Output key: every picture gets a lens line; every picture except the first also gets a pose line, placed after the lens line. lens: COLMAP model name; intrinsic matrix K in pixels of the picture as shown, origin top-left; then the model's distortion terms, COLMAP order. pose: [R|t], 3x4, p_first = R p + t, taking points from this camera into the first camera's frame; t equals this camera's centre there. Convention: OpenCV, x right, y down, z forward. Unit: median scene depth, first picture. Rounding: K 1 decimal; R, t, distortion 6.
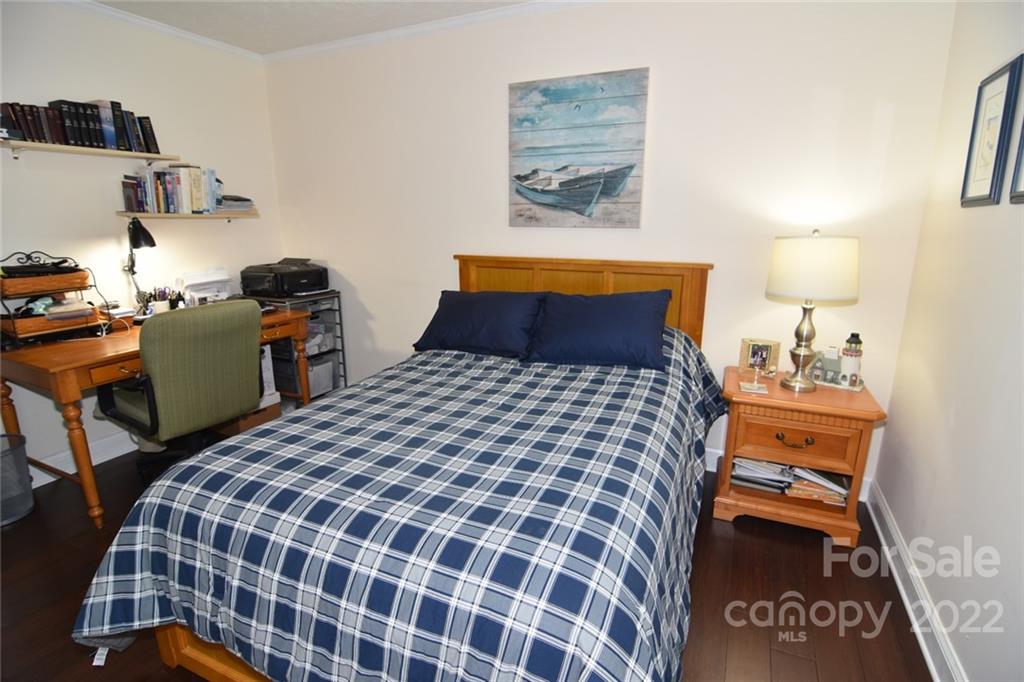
lens RADIAL K [[490.2, 0, 518.0], [0, 490.2, 338.3], [0, 0, 1]] dist [-0.005024, -0.012018]
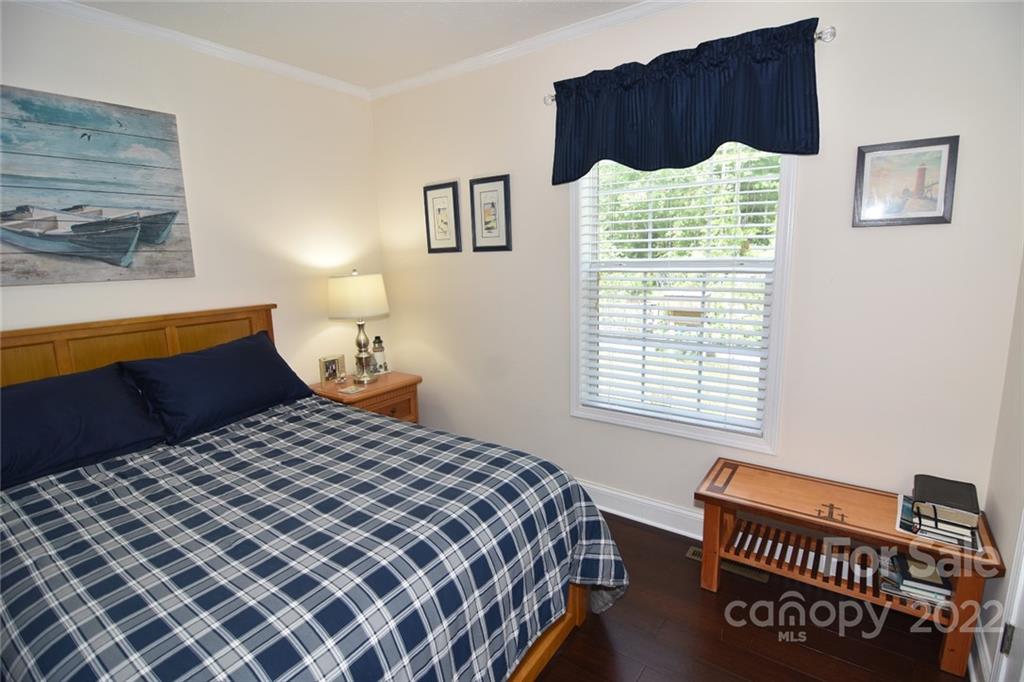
lens RADIAL K [[490.2, 0, 518.0], [0, 490.2, 338.3], [0, 0, 1]] dist [-0.005024, -0.012018]
pose [[0.184386, -0.174415, 0.967254, -0.607432], [0.249404, 0.960220, 0.125603, -0.075739], [-0.950684, 0.218078, 0.220551, 0.226448]]
